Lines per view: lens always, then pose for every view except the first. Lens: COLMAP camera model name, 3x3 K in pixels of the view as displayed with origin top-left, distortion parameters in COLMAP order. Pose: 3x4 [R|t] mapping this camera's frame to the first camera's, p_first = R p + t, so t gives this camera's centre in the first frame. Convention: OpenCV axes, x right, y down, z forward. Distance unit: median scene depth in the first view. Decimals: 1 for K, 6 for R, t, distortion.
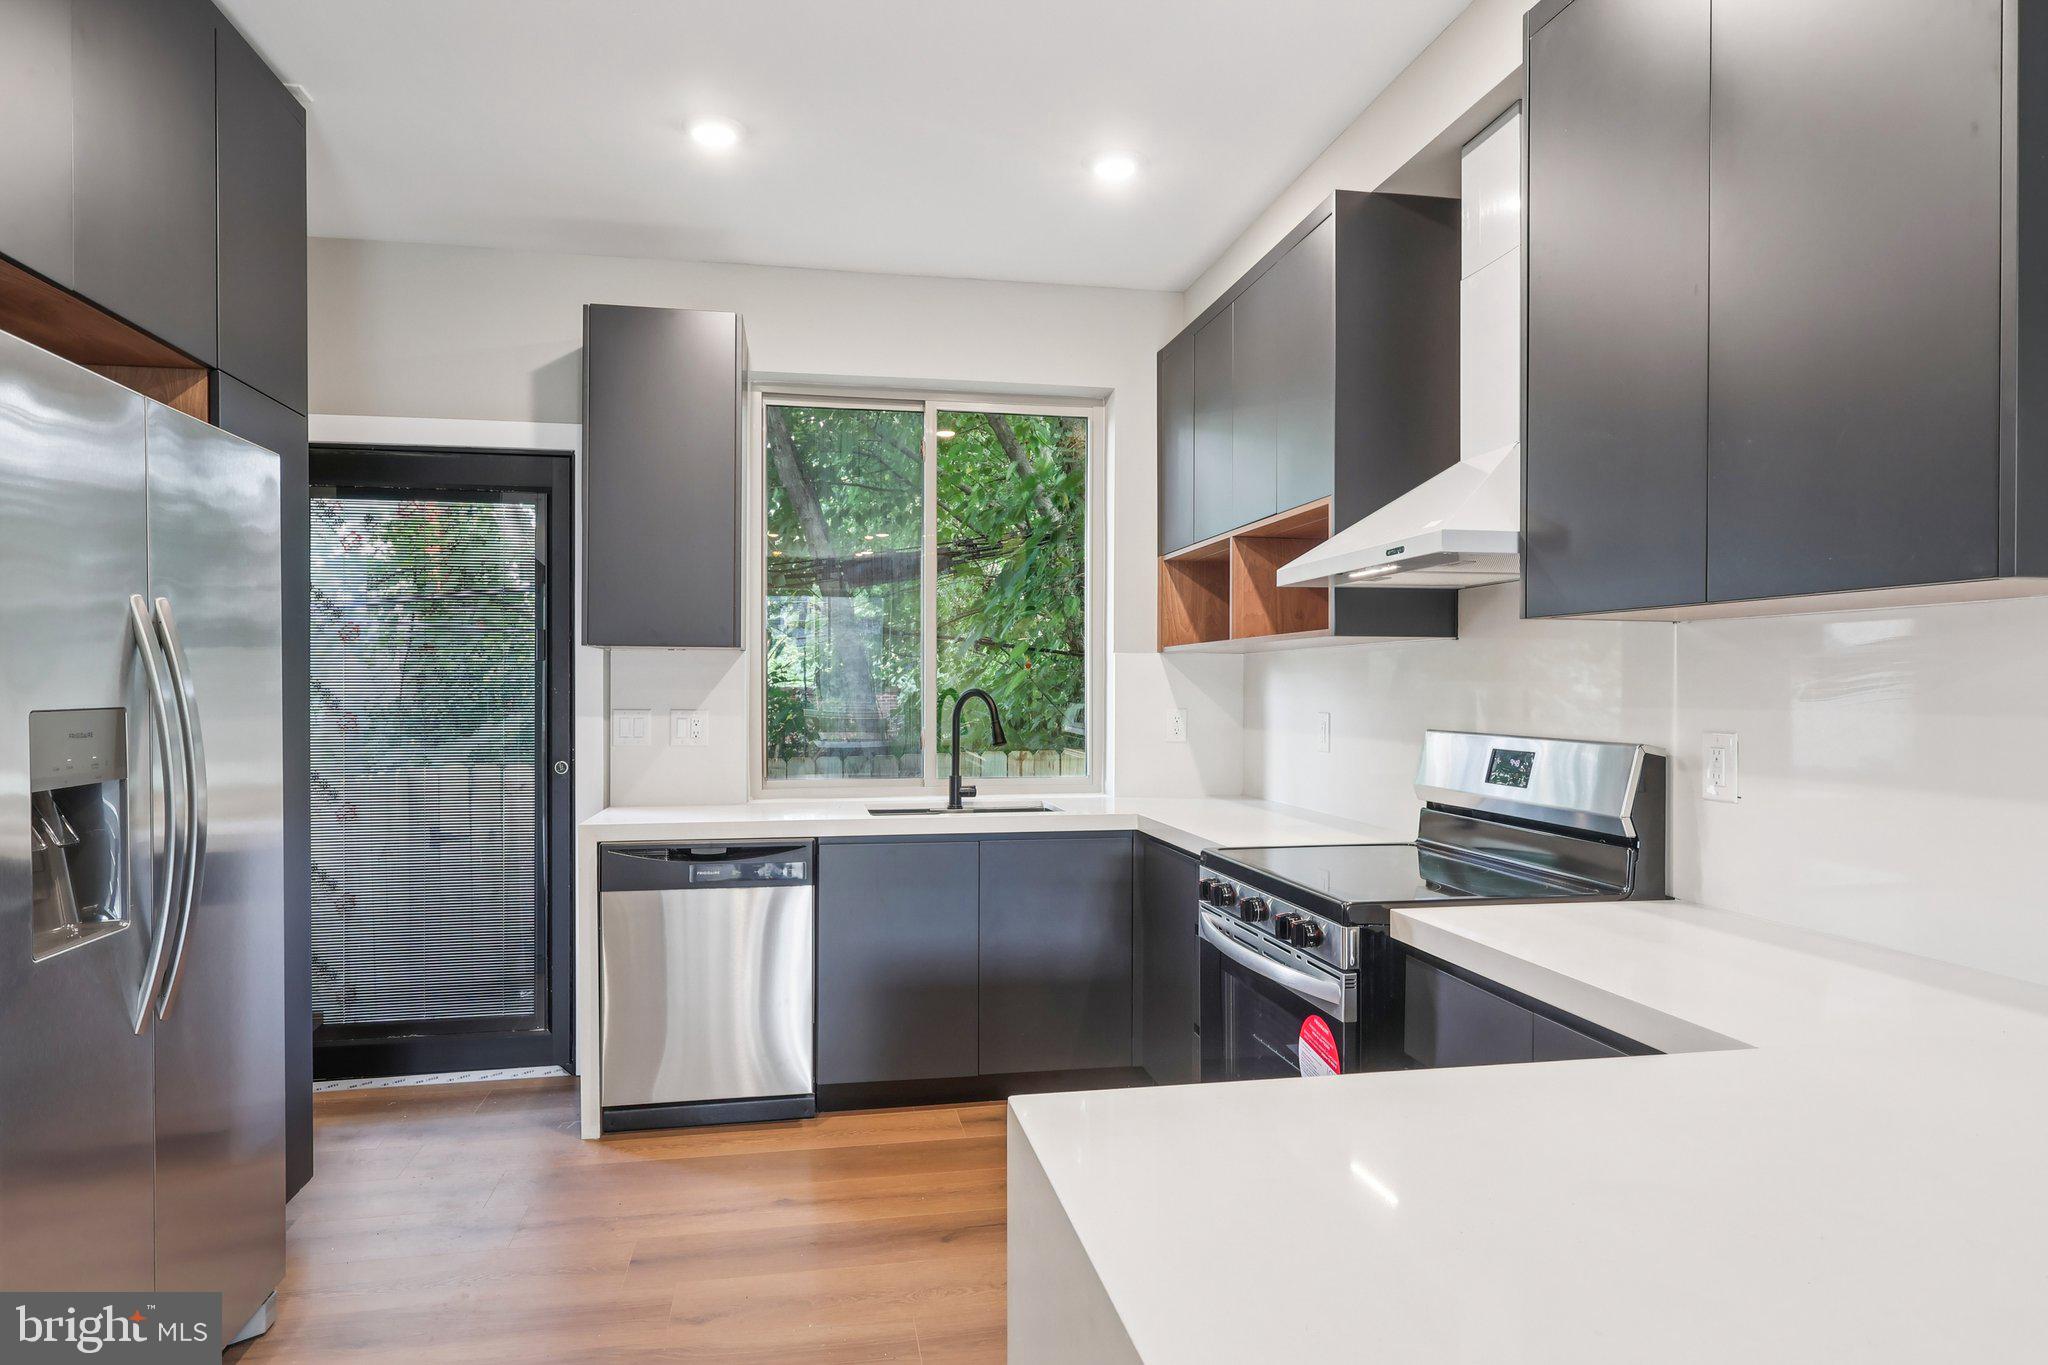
lens RADIAL K [[1248.5, 0, 1021.3], [0, 1248.5, 688.6], [0, 0, 1]] dist [0.011079, 0.001172]
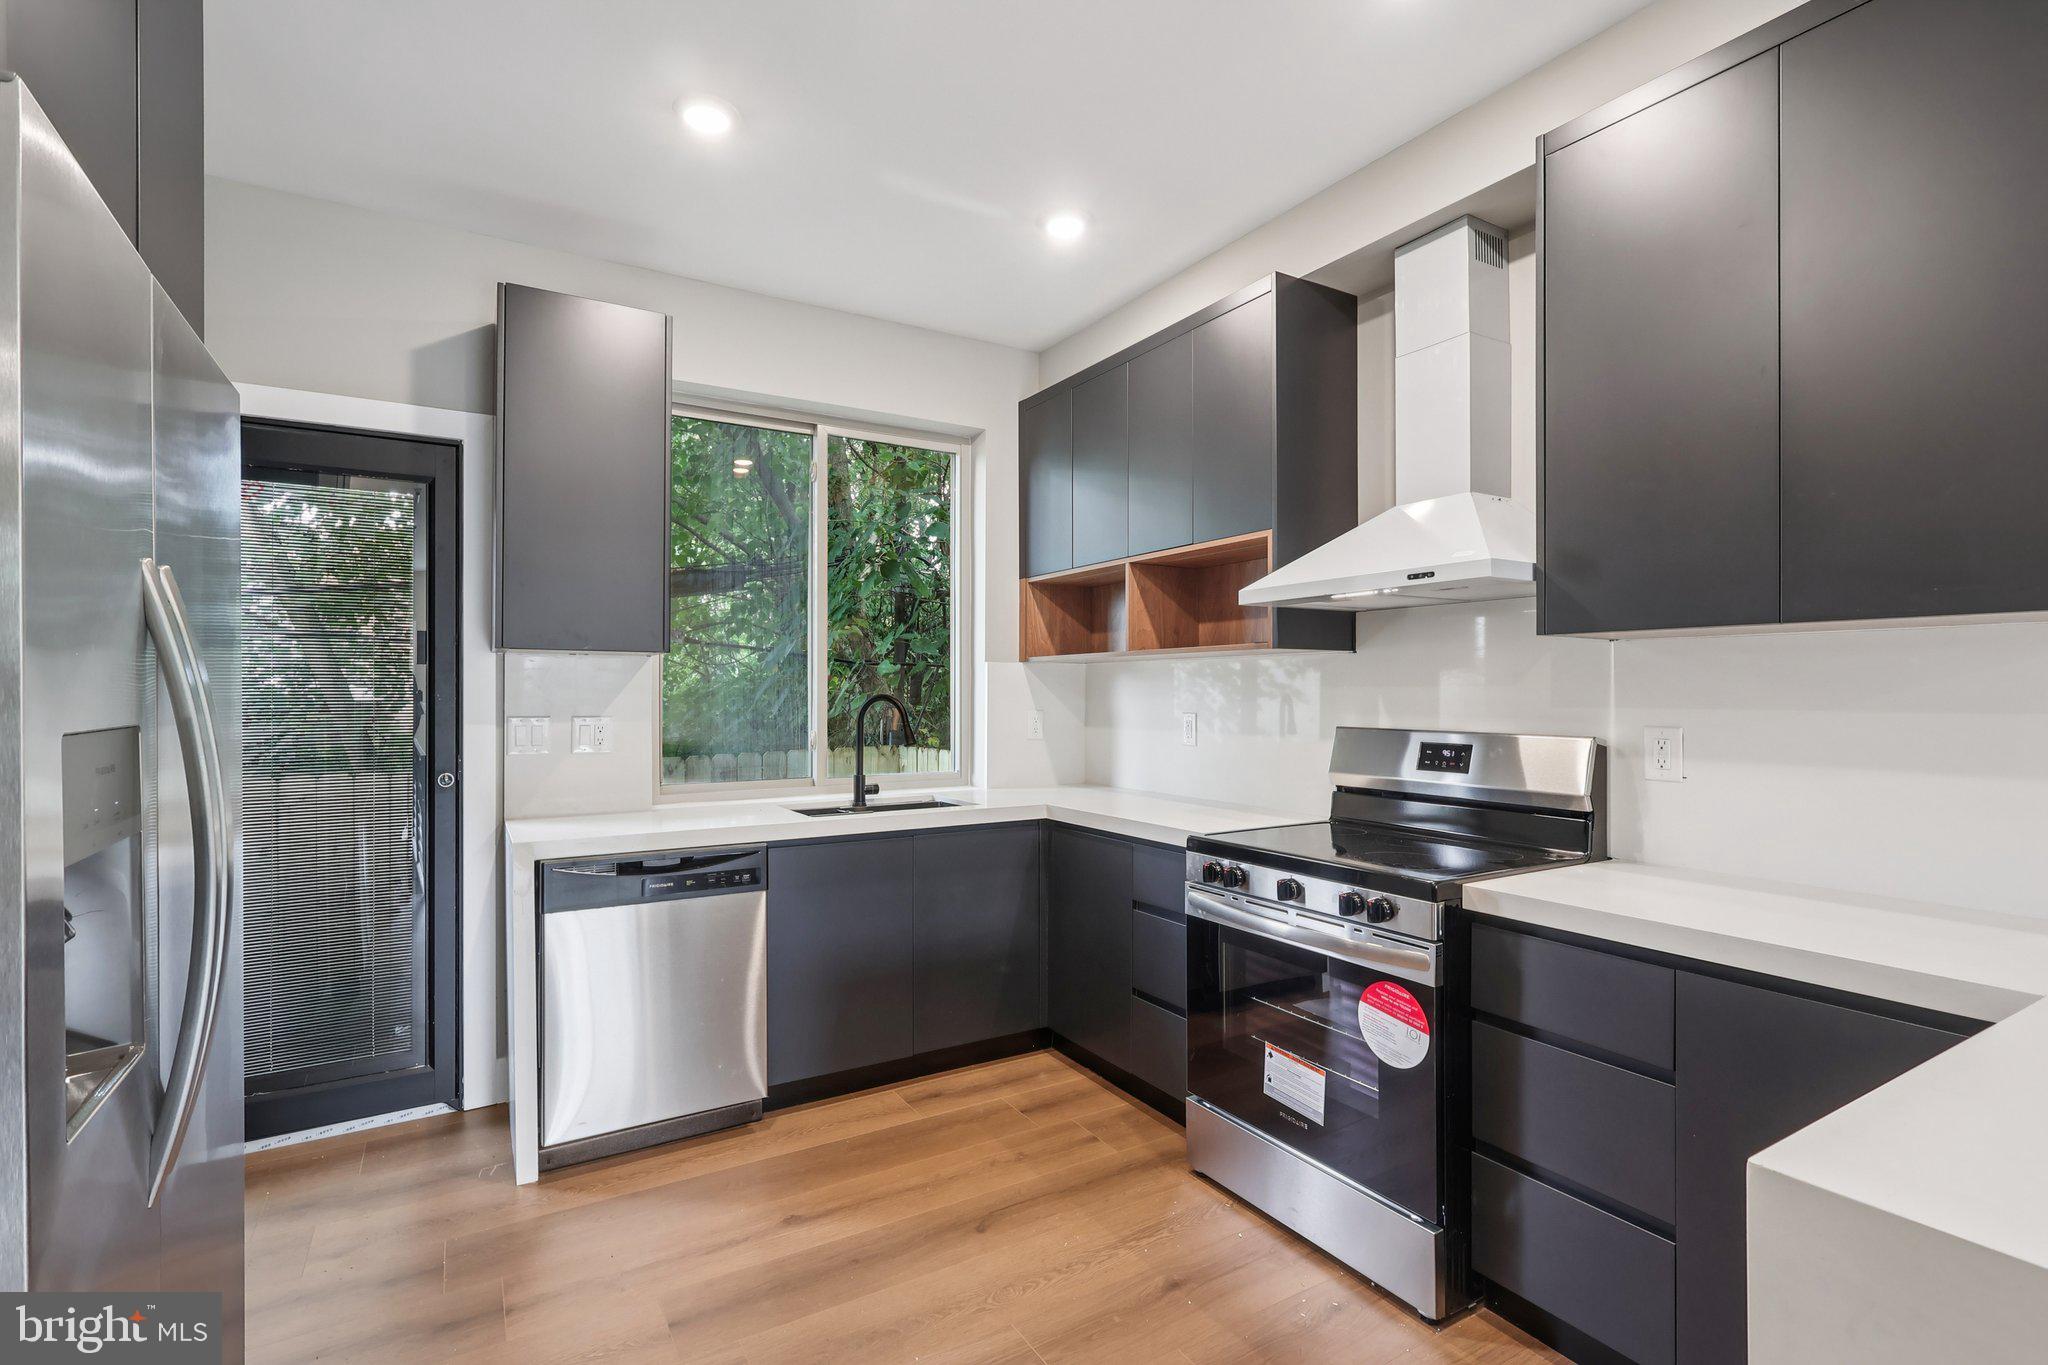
lens RADIAL K [[975.0, 0, 1028.6], [0, 975.0, 686.7], [0, 0, 1]] dist [0.000621, 0.000477]
pose [[0.932662, 0.000095, 0.360752, -0.242520], [0.002156, 0.999981, -0.005838, -0.000974], [-0.360746, 0.006222, 0.932643, 0.182515]]
